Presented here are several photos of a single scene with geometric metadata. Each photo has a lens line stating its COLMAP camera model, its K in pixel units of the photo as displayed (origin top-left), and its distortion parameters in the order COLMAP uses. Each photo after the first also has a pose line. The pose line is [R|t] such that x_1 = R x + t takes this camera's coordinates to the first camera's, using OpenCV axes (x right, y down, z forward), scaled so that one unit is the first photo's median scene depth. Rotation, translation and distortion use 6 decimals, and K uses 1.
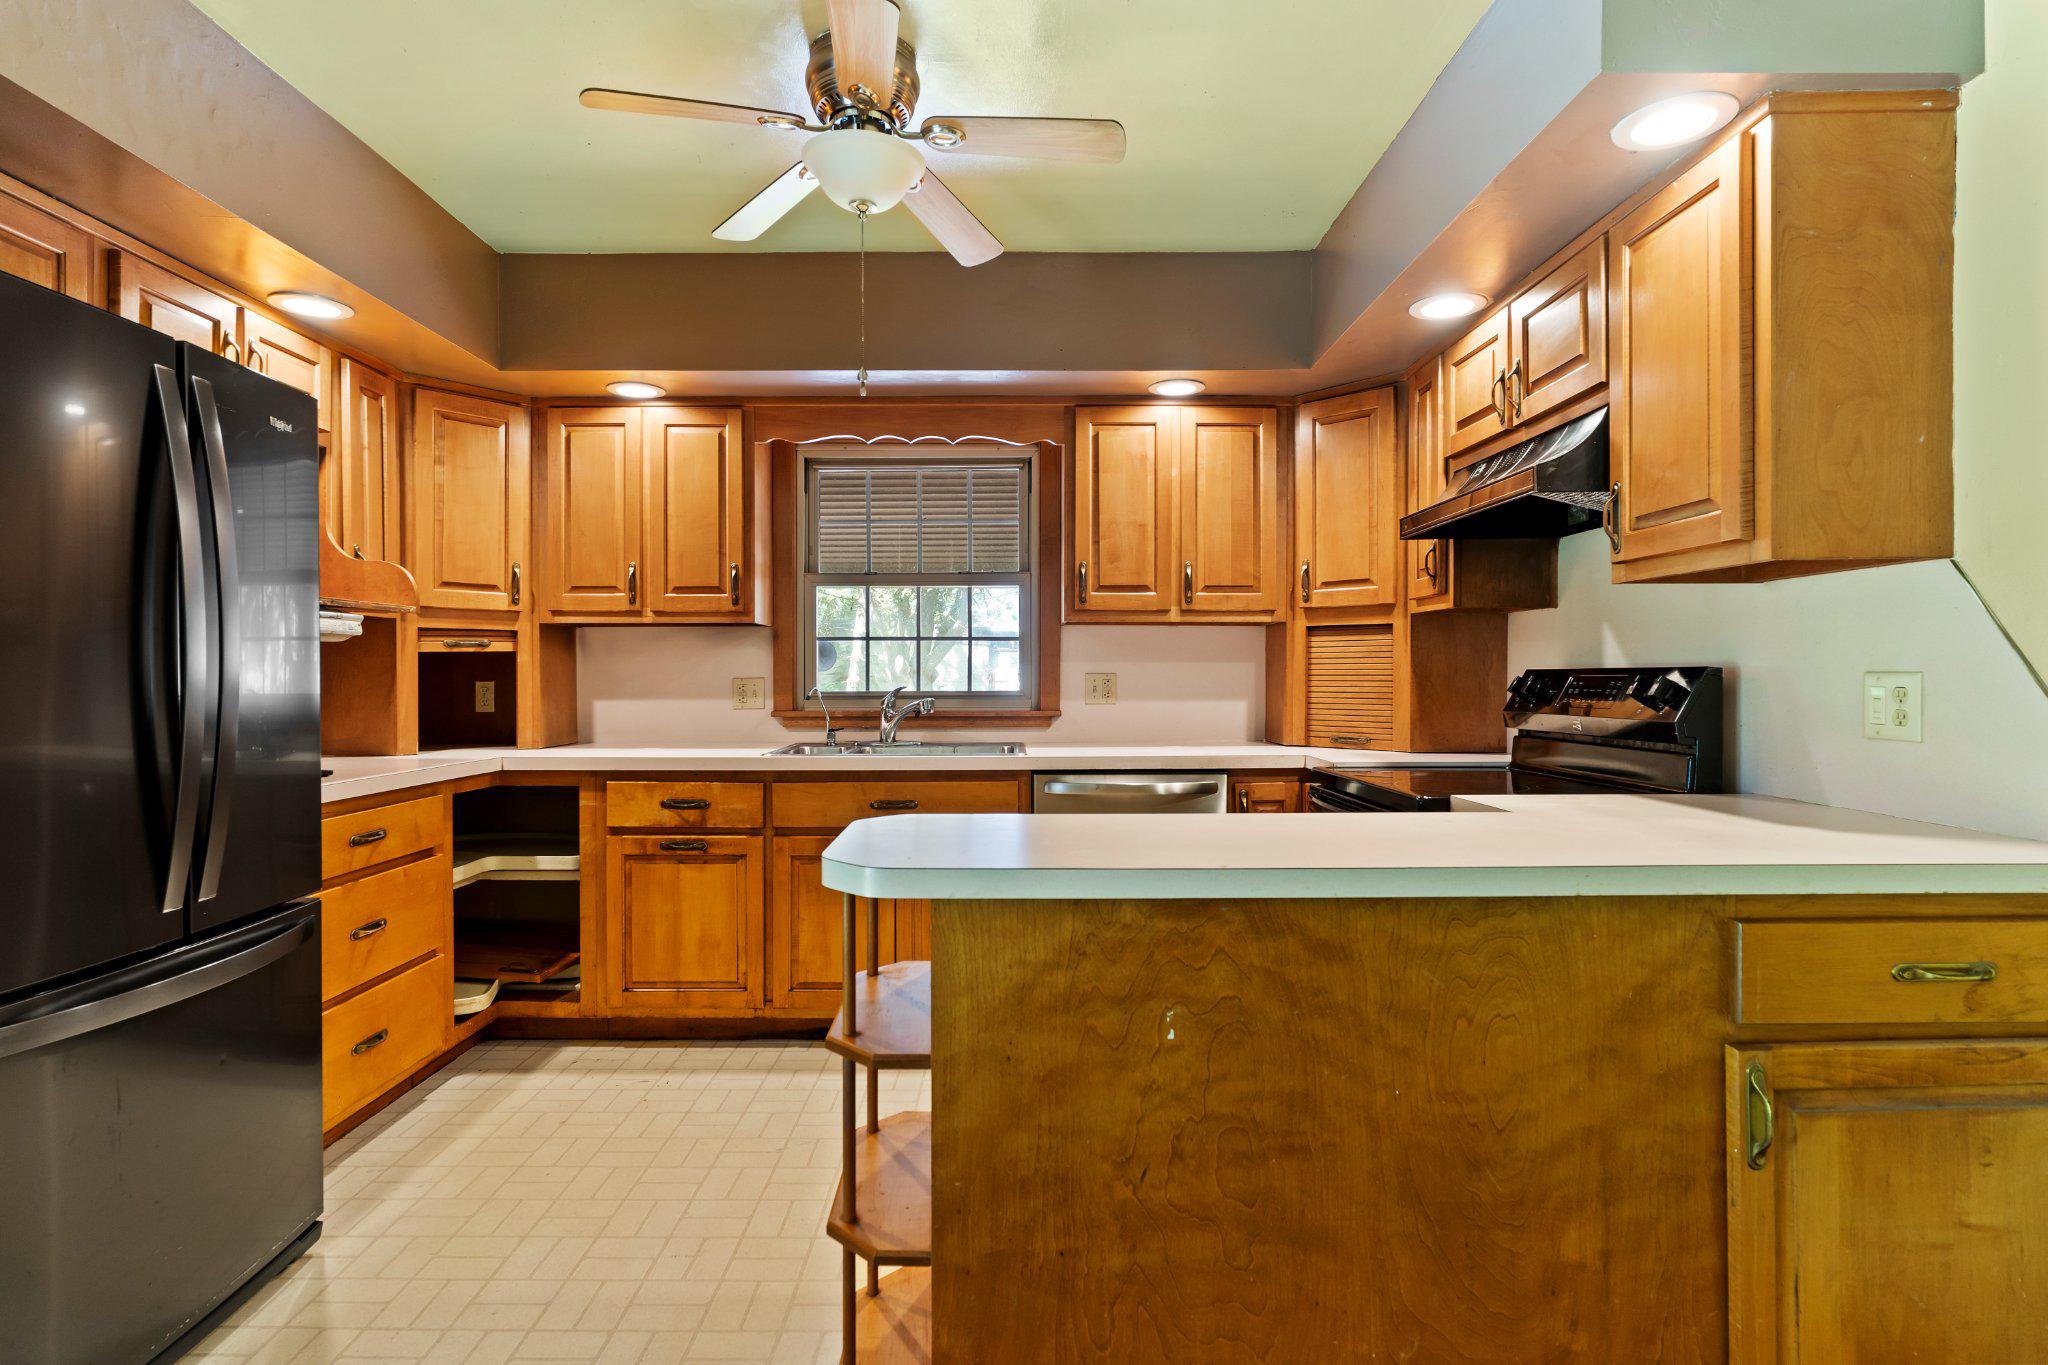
lens RADIAL K [[1046.8, 0, 1019.3], [0, 1046.8, 684.9], [0, 0, 1]] dist [-0.002006, 0.000886]
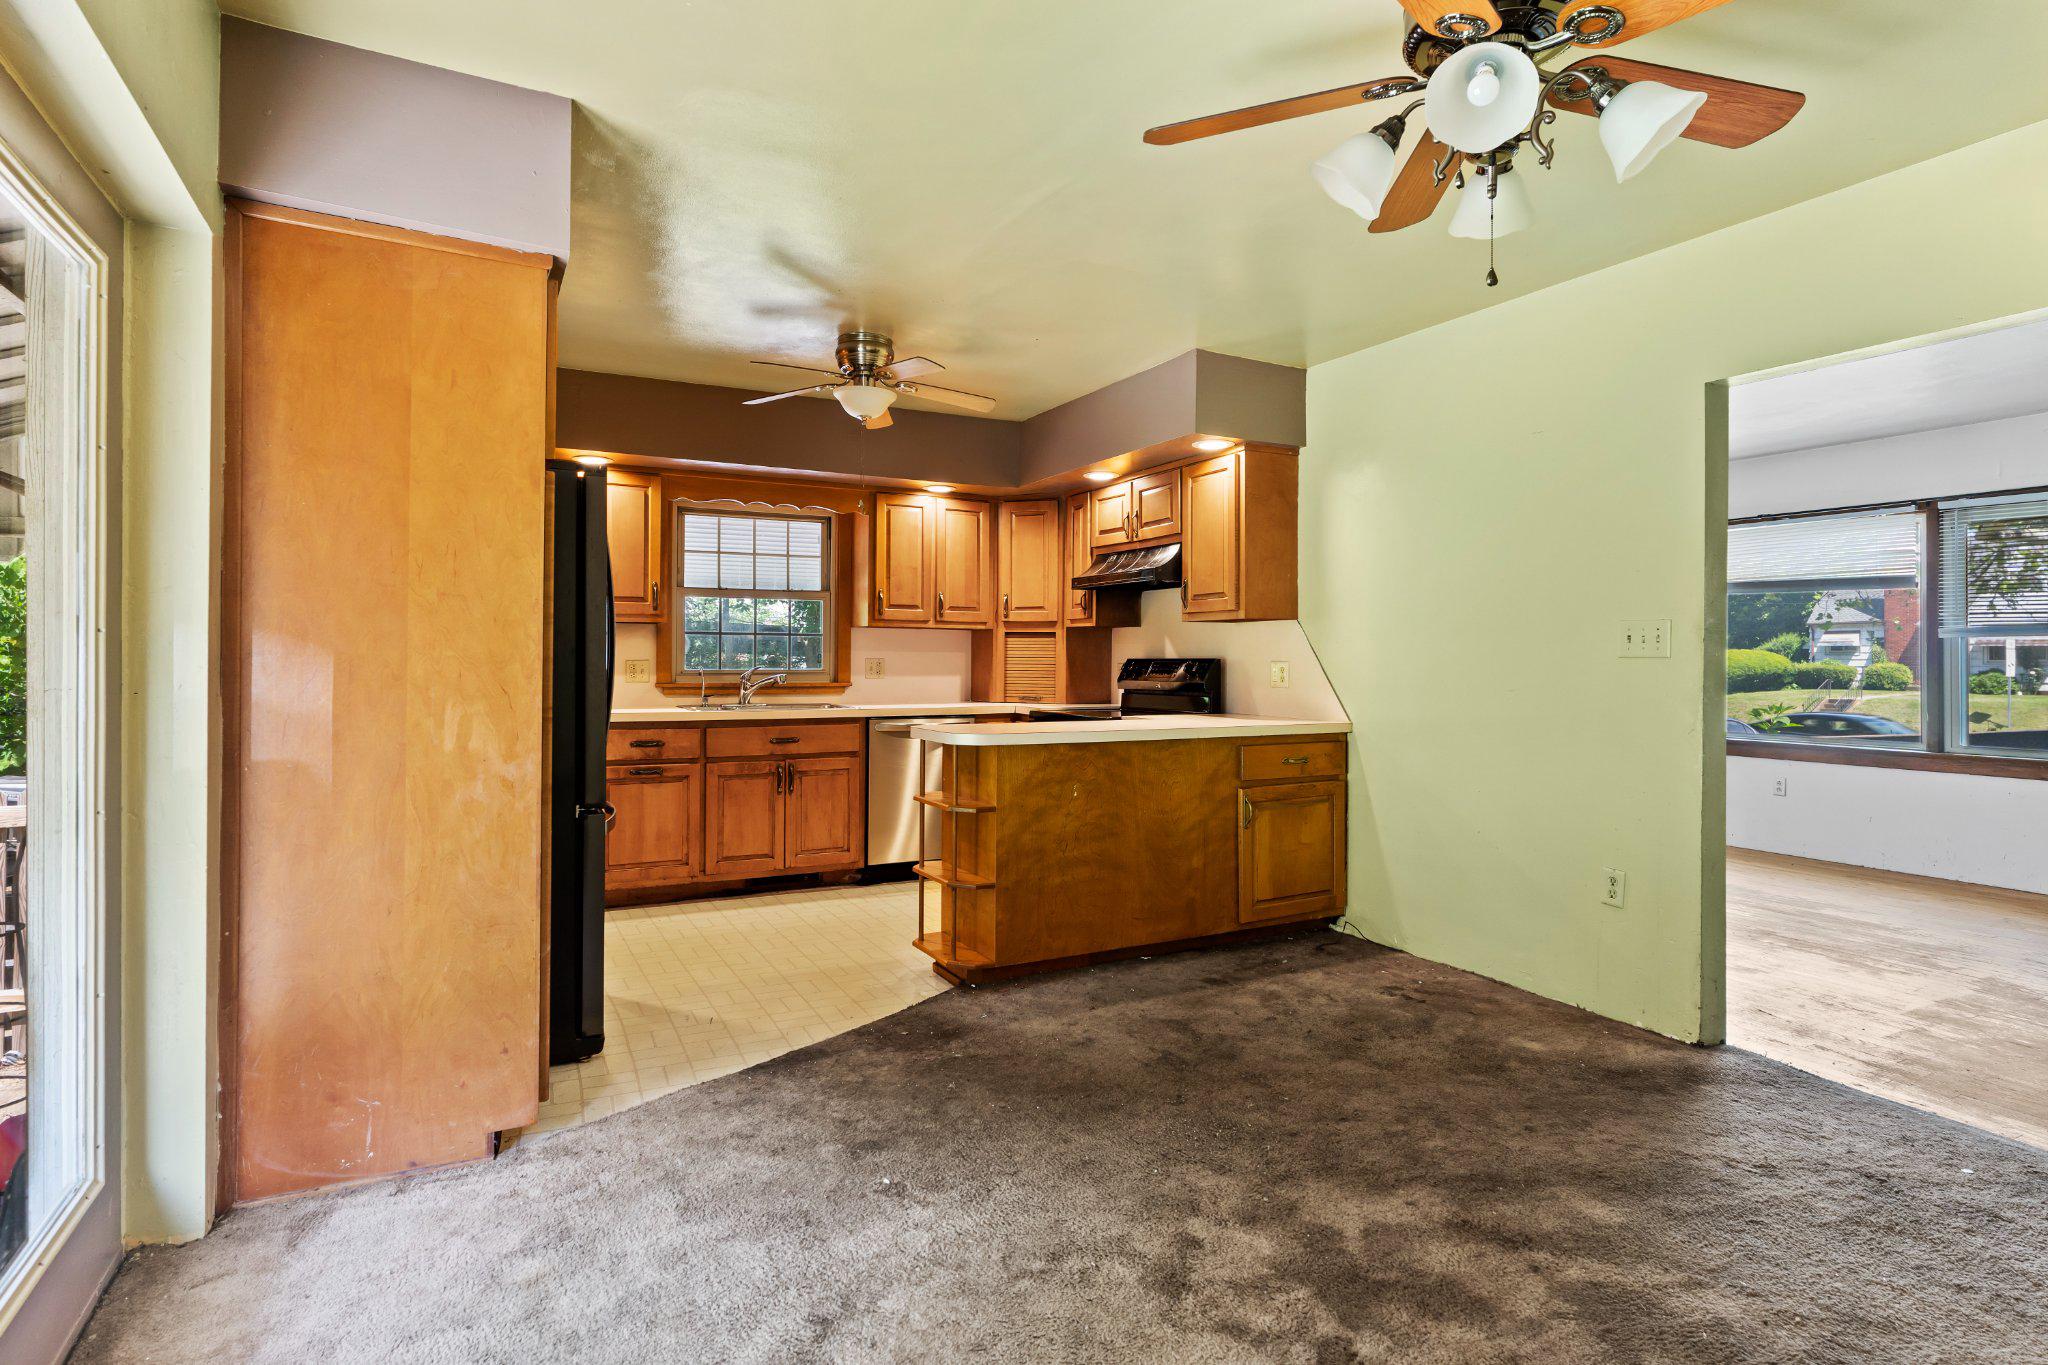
lens RADIAL K [[1055.2, 0, 1020.7], [0, 1055.2, 658.7], [0, 0, 1]] dist [-0.005878, 0.000810]
pose [[0.889823, 0.007199, 0.456249, -0.587162], [-0.002904, 0.999945, -0.010114, 0.005803], [-0.456296, 0.007675, 0.889795, -0.652967]]
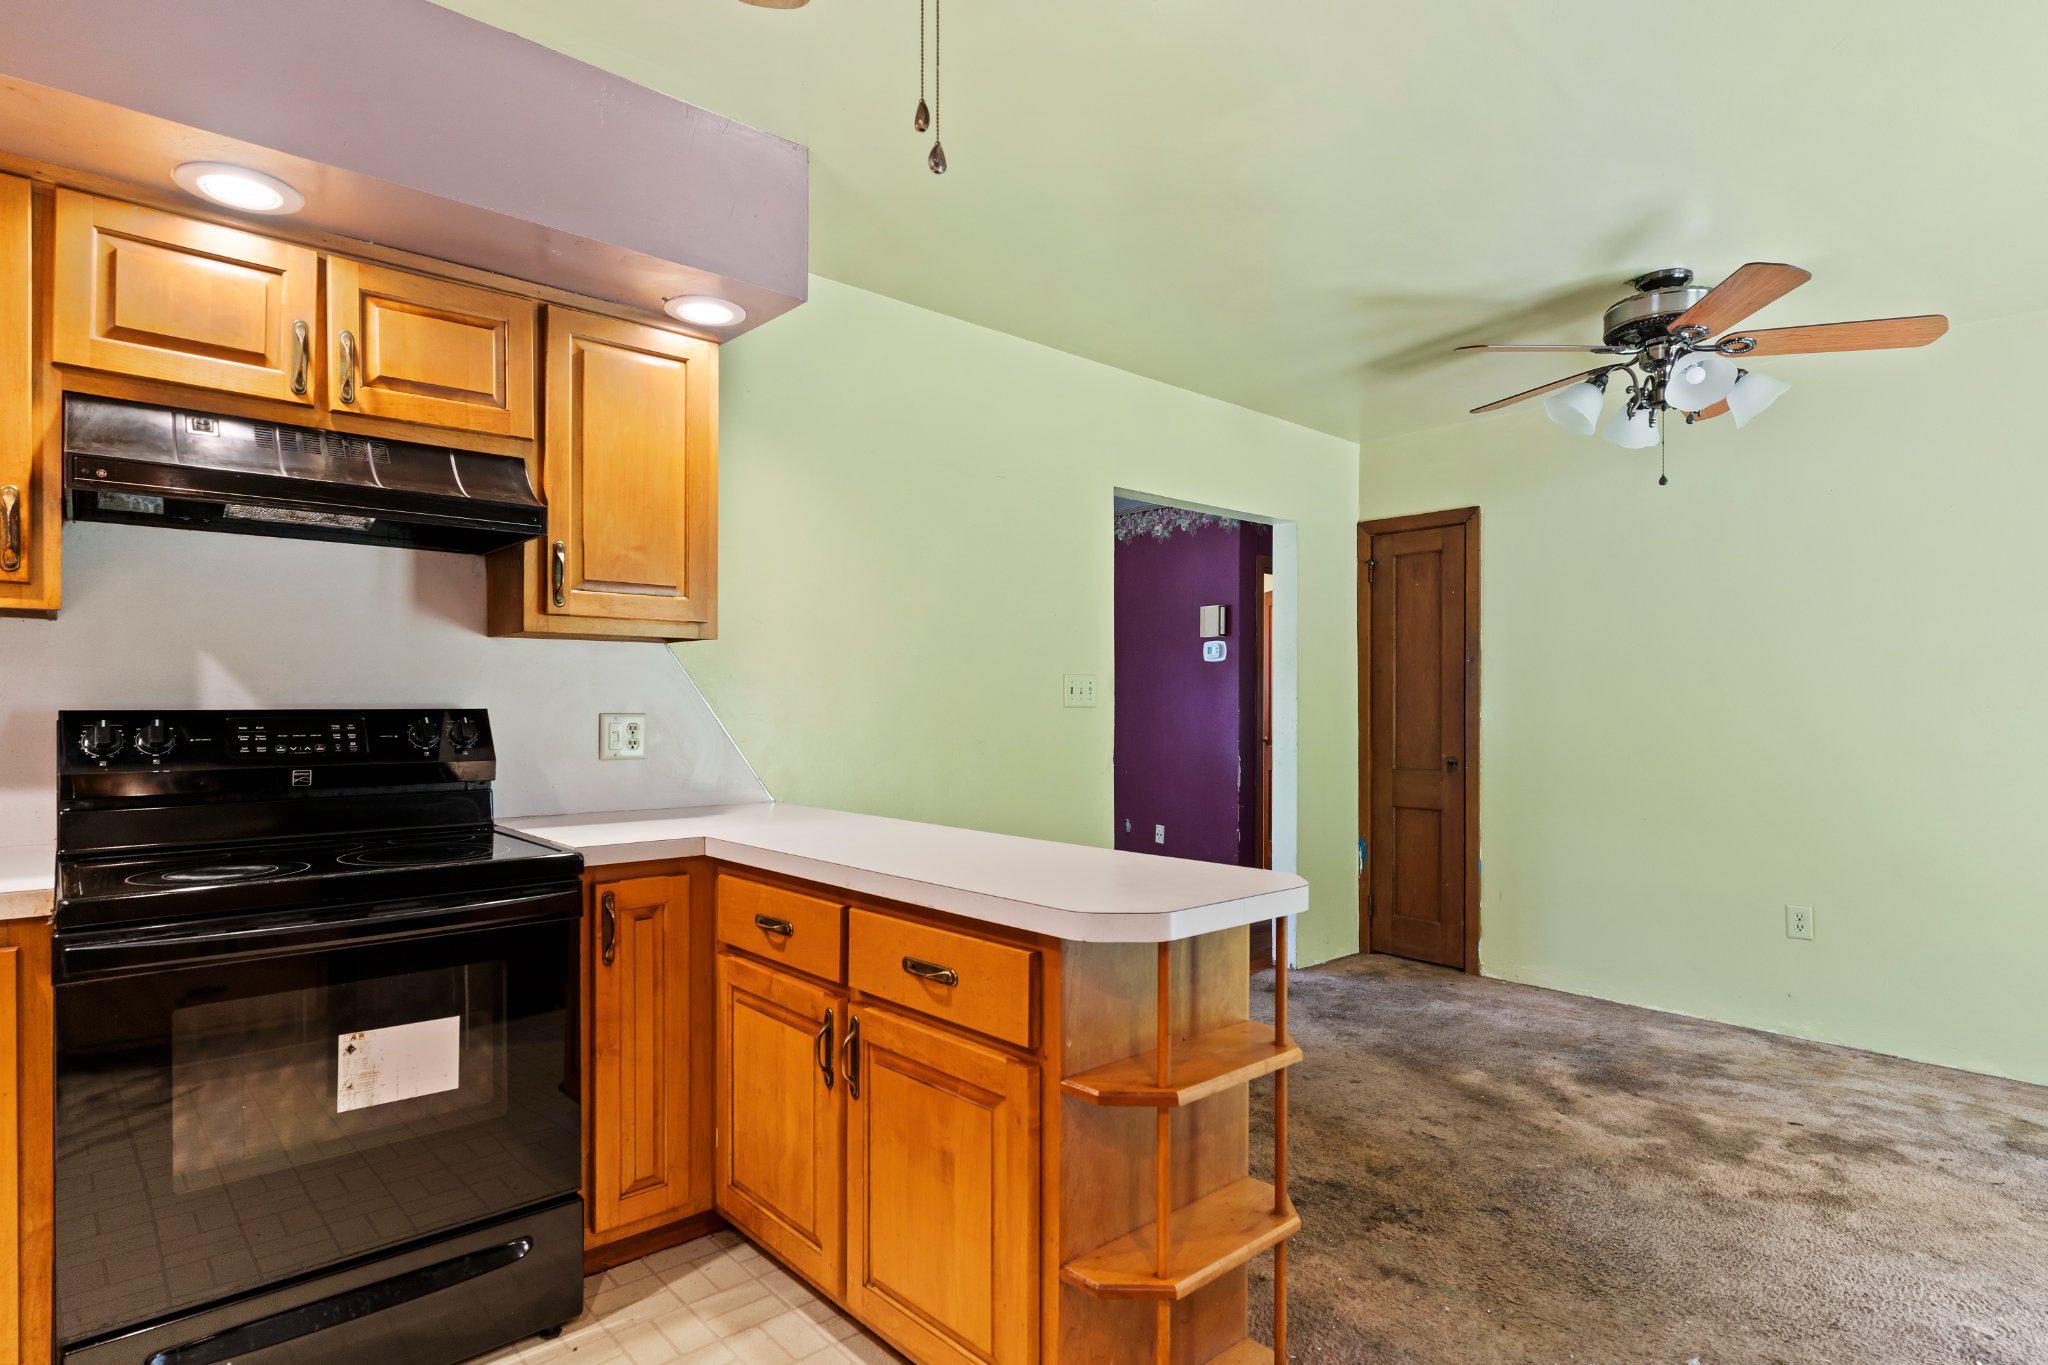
lens RADIAL K [[1068.8, 0, 1010.5], [0, 1068.8, 704.3], [0, 0, 1]] dist [-0.000814, 0.000216]
pose [[-0.649981, -0.000296, 0.759950, -0.423129], [0.004831, 0.999978, 0.004522, -0.018474], [-0.759935, 0.006610, -0.649965, 0.982965]]
